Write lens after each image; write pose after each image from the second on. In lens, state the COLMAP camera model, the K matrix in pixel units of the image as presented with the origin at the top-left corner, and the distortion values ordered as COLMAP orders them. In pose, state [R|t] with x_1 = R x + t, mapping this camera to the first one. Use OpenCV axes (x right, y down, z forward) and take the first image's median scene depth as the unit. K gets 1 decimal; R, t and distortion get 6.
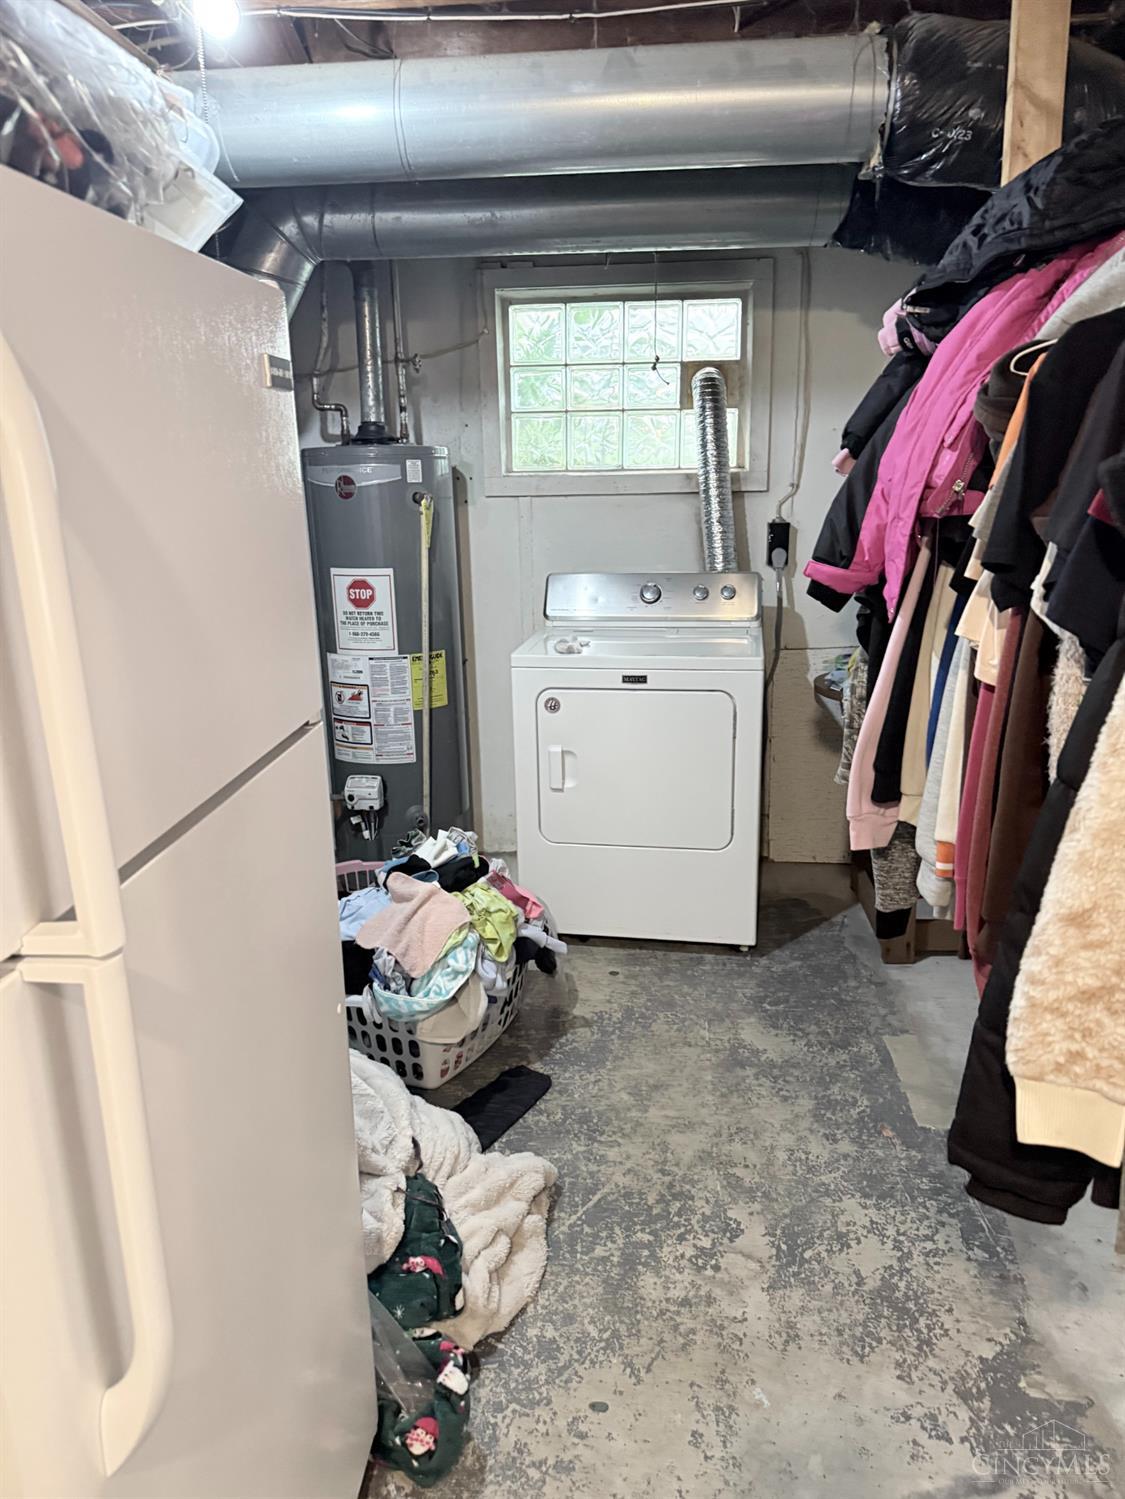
lens RADIAL K [[1067.2, 0, 567.8], [0, 1067.2, 757.9], [0, 0, 1]] dist [0.079452, -0.113563]
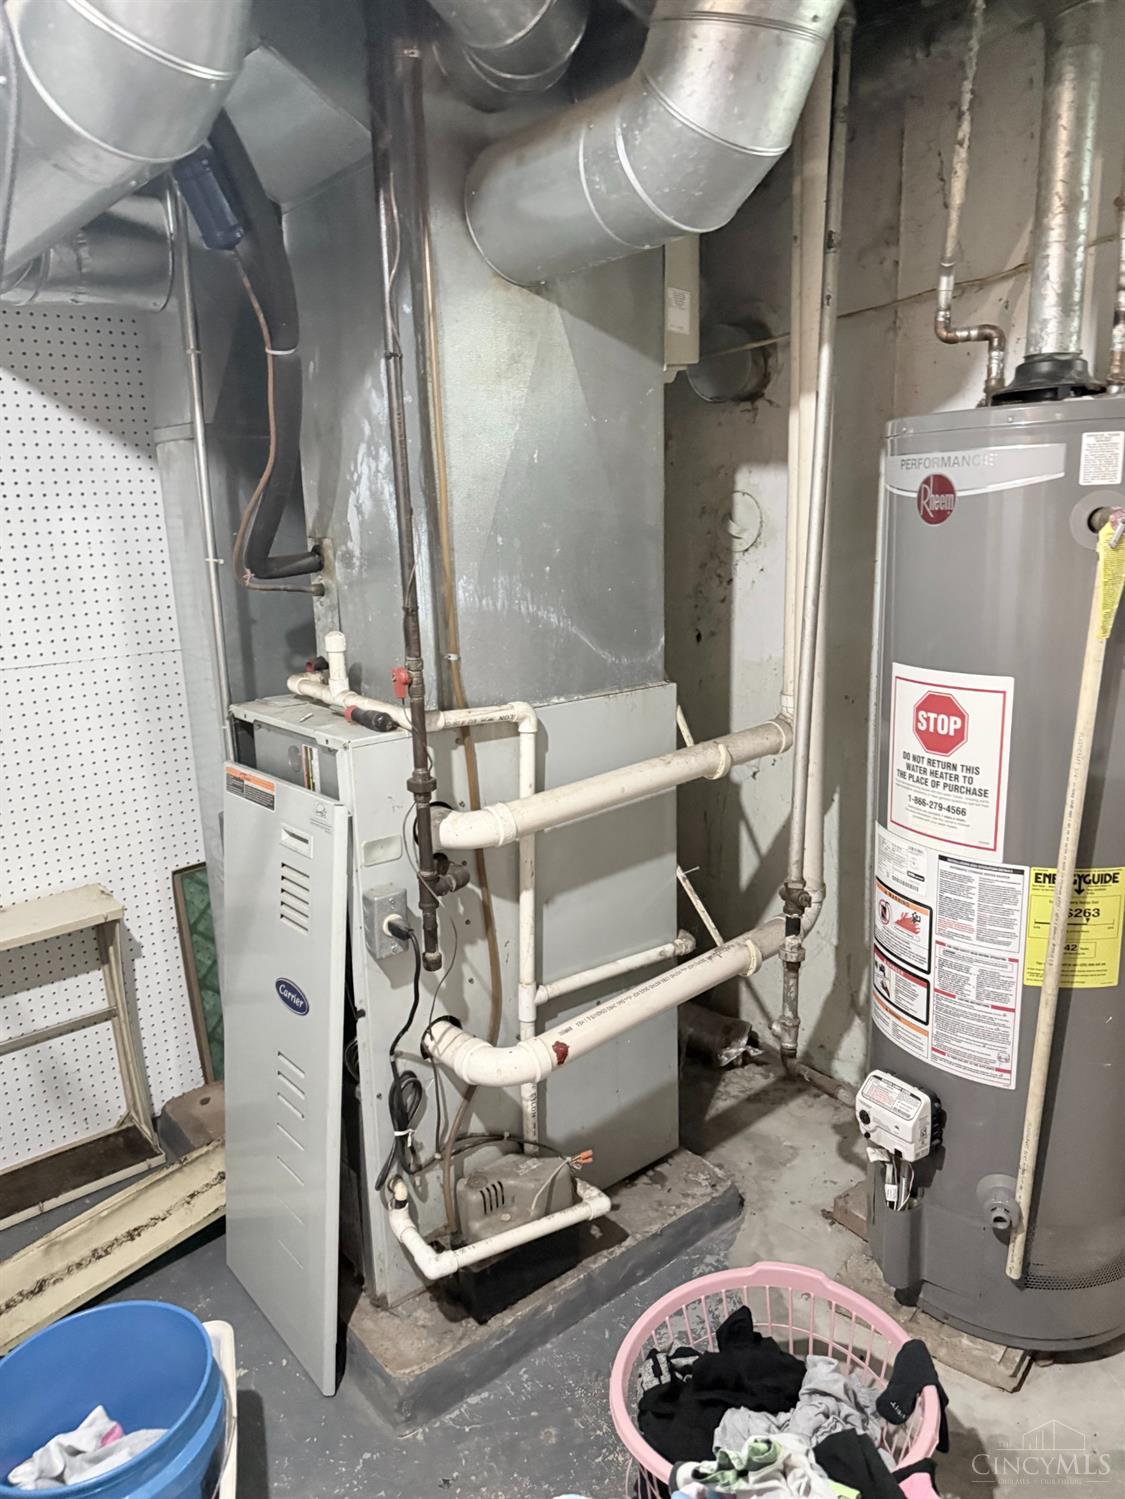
lens RADIAL K [[1067.2, 0, 567.8], [0, 1067.2, 757.9], [0, 0, 1]] dist [0.079452, -0.113563]
pose [[0.710000, 0.161664, -0.685394, 0.017103], [-0.159310, 0.984933, 0.067287, -0.140909], [0.685945, 0.061416, 0.725057, 0.535244]]
